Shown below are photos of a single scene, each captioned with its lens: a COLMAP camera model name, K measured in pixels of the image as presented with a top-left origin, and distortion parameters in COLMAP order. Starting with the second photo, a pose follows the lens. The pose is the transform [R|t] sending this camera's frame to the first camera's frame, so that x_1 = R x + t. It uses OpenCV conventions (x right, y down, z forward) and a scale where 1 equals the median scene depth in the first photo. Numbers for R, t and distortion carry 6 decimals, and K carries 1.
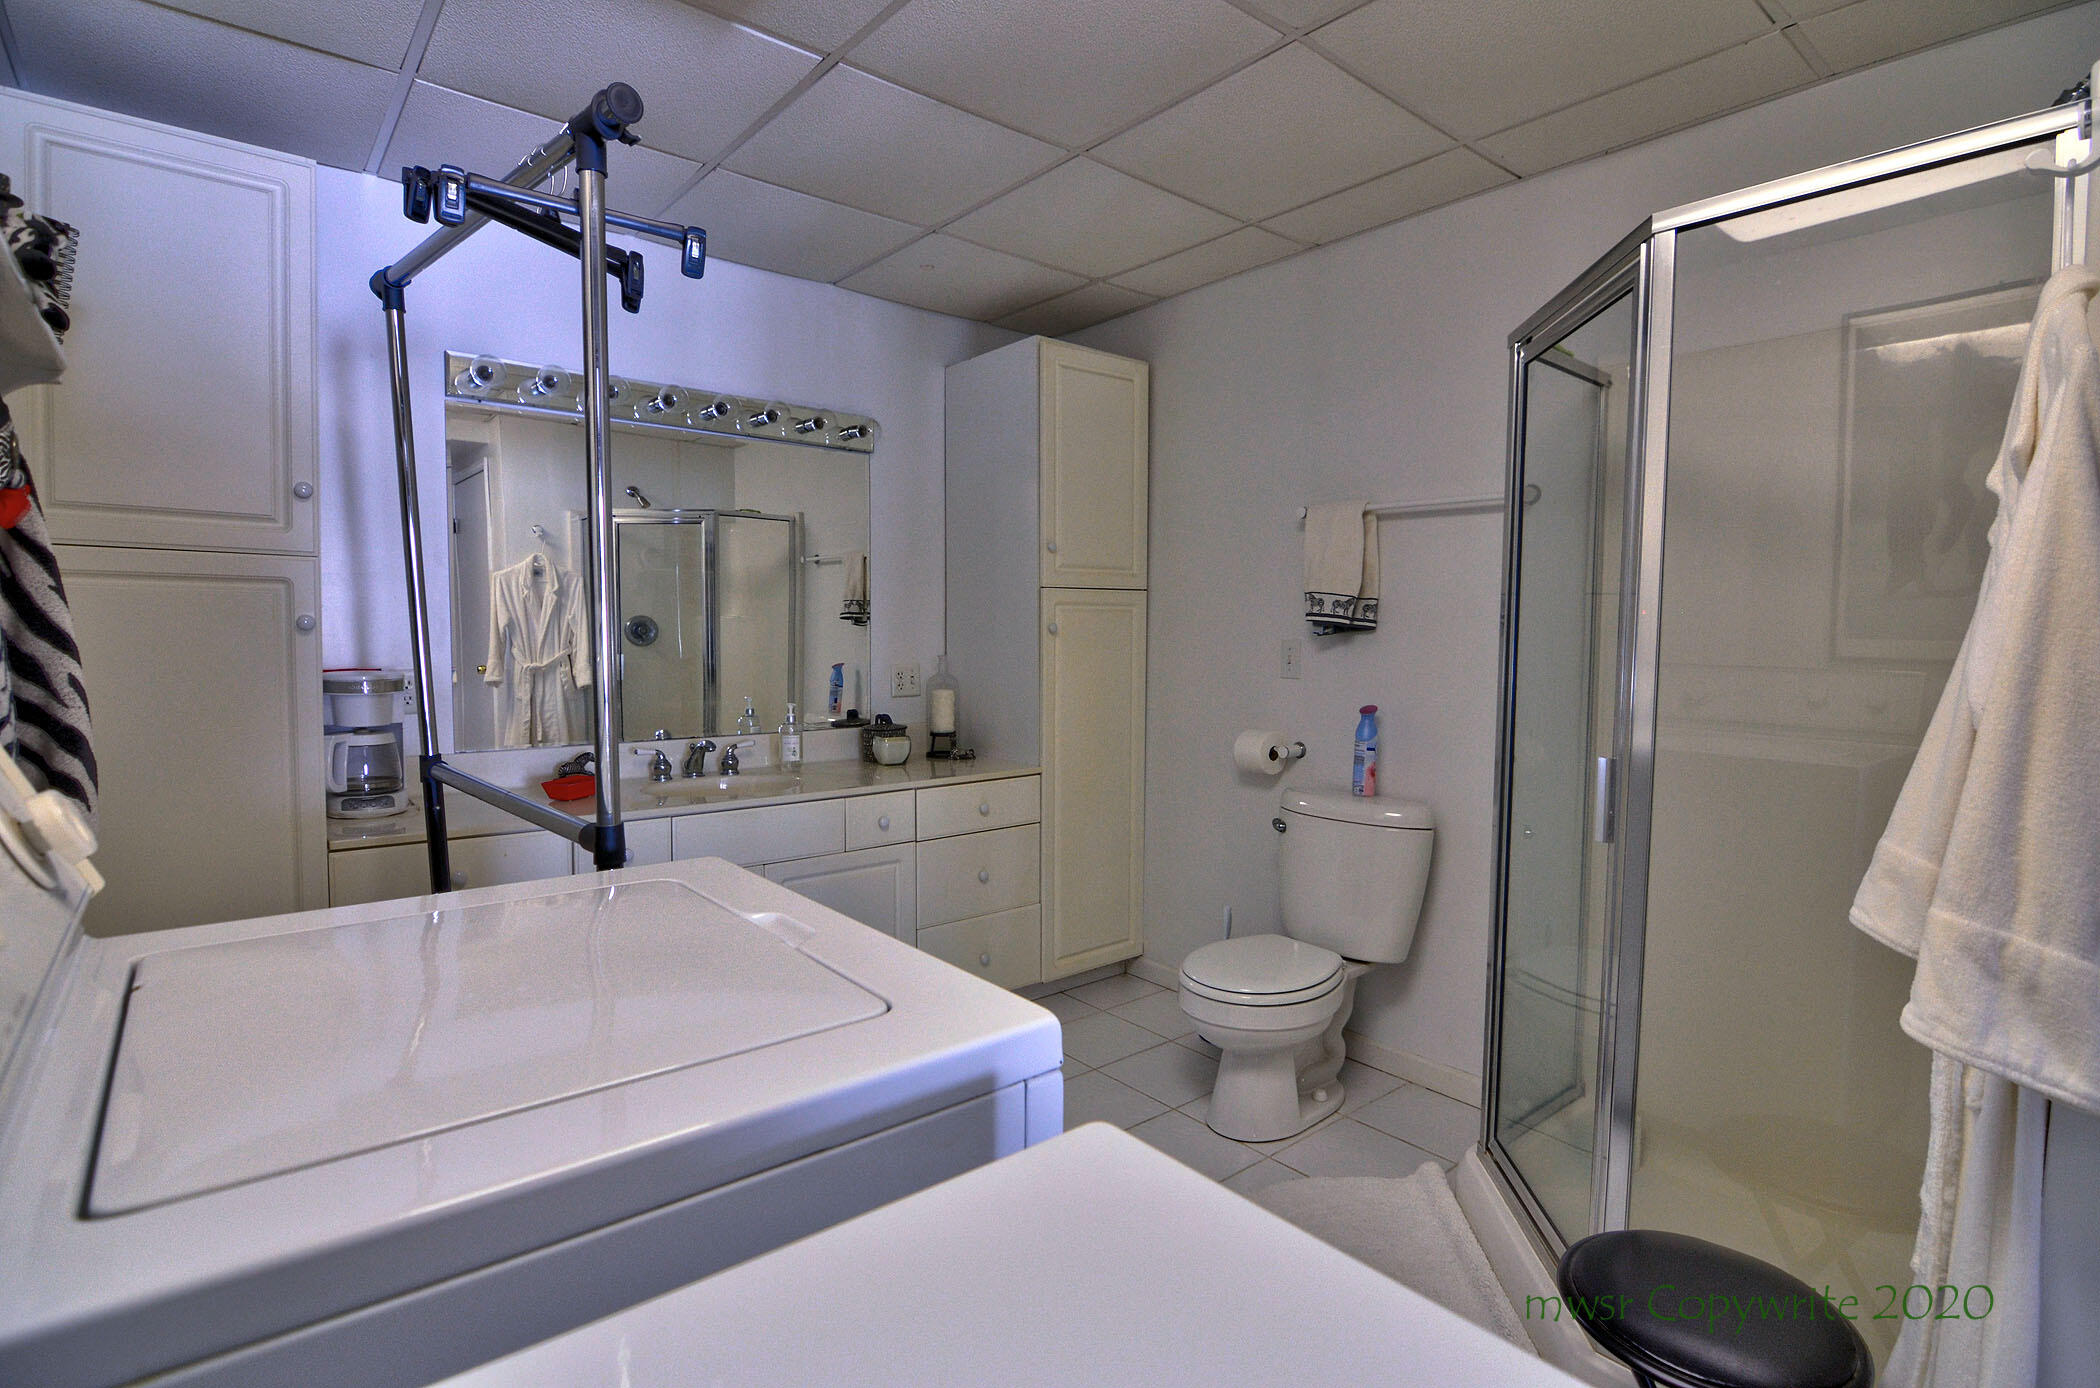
lens RADIAL K [[1011.3, 0, 1065.1], [0, 1011.3, 688.7], [0, 0, 1]] dist [-0.012707, -0.005581]
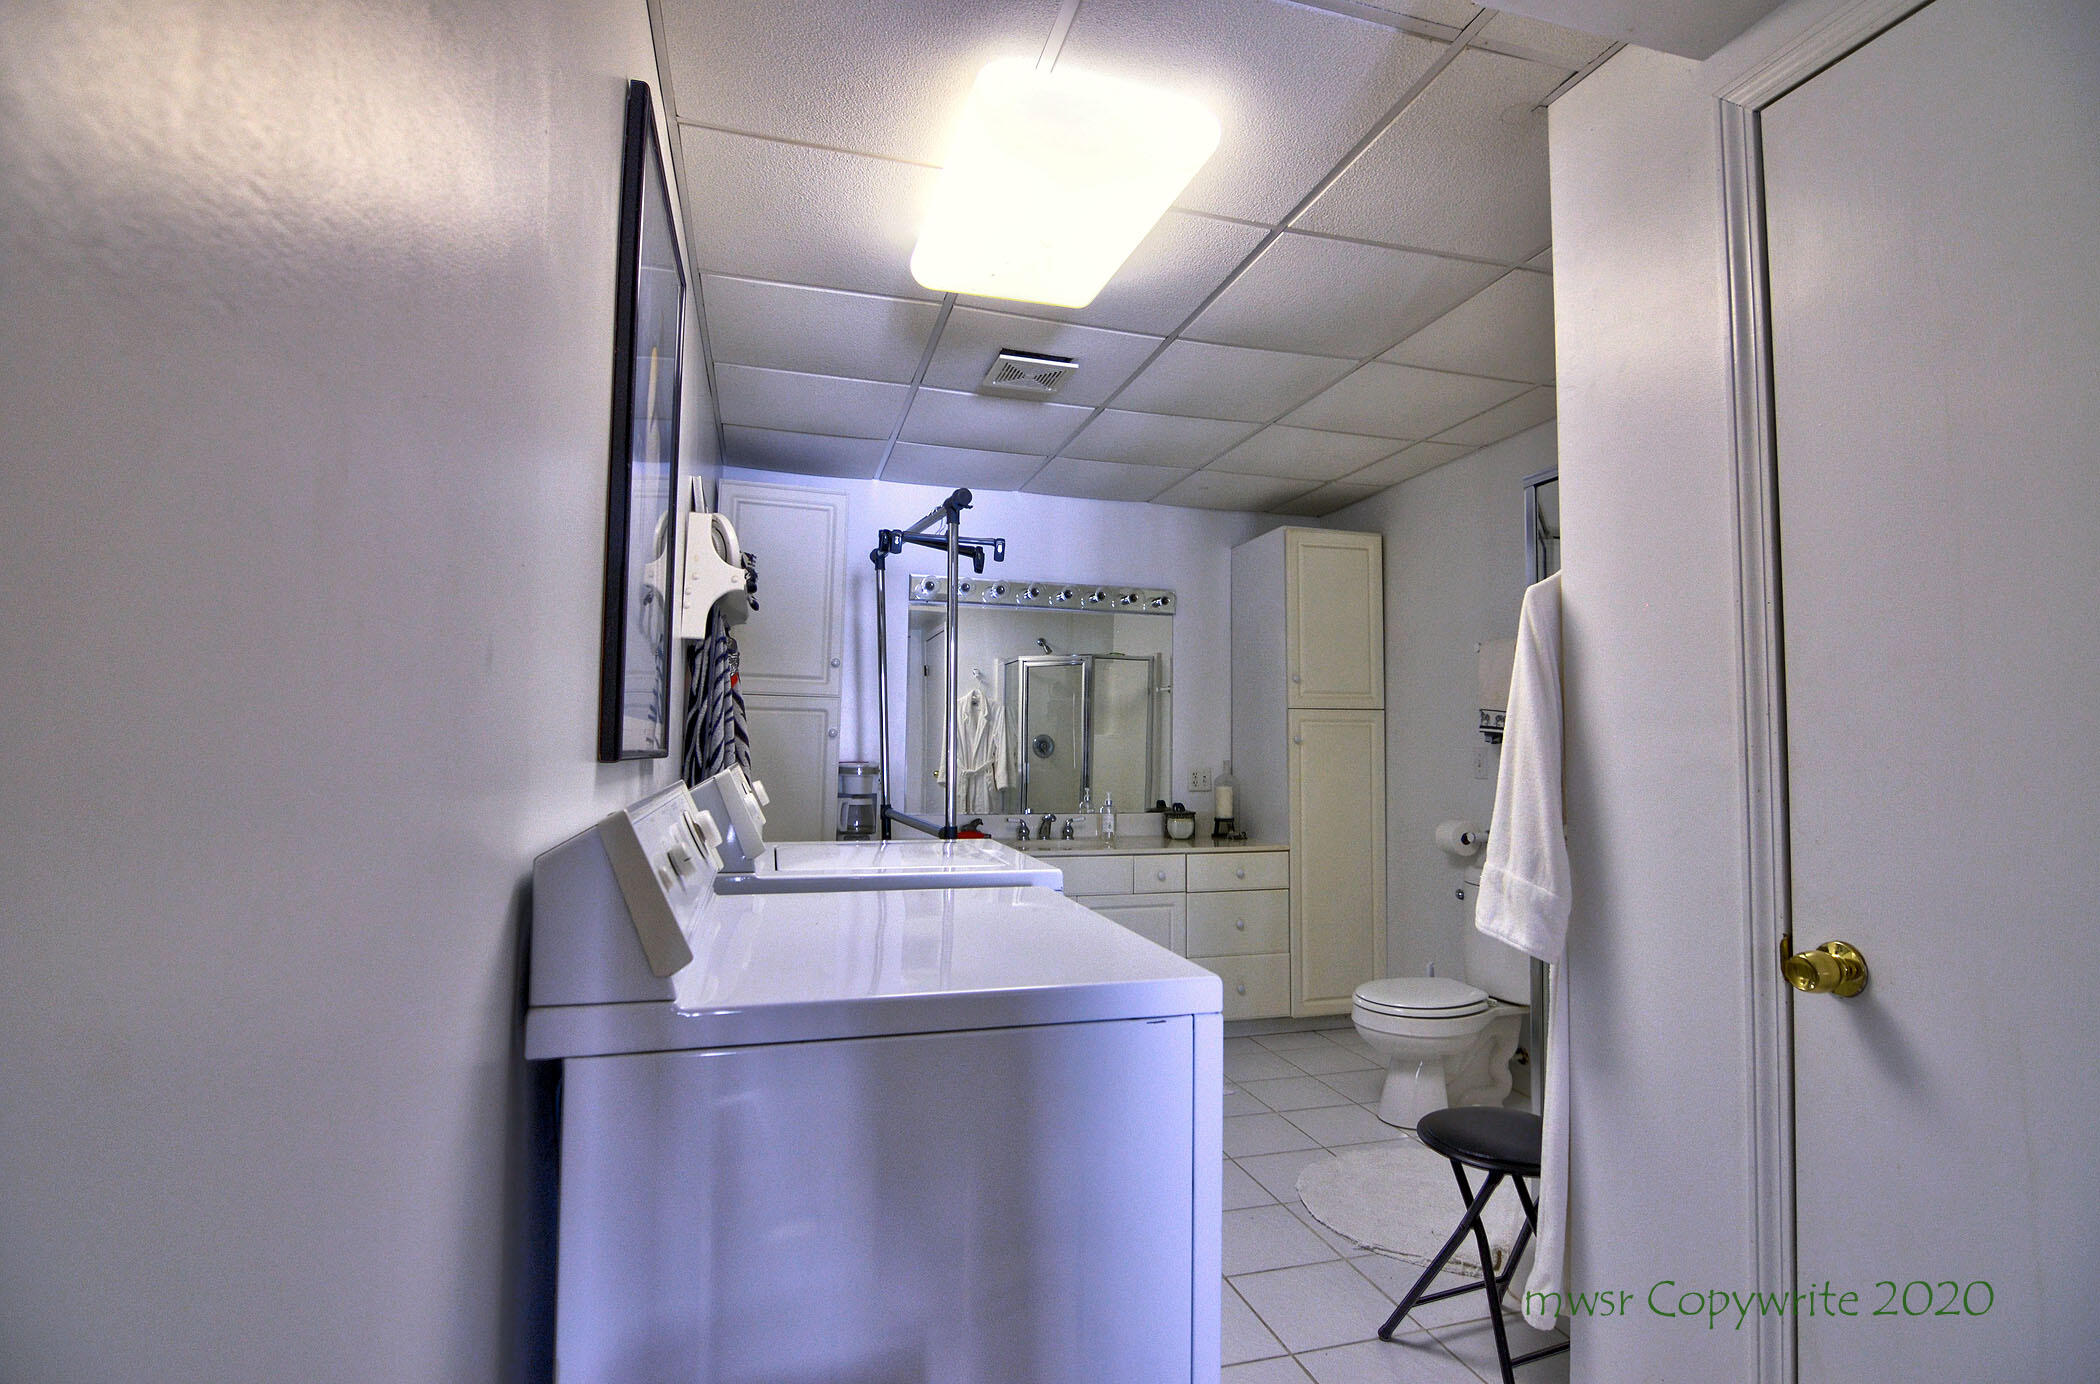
lens RADIAL K [[973.3, 0, 1054.4], [0, 973.3, 680.6], [0, 0, 1]] dist [0.000905, -0.029367]
pose [[0.912830, -0.025660, -0.407533, 0.219371], [-0.028163, 0.991691, -0.125523, 0.032720], [0.407368, 0.126059, 0.904522, -0.295000]]
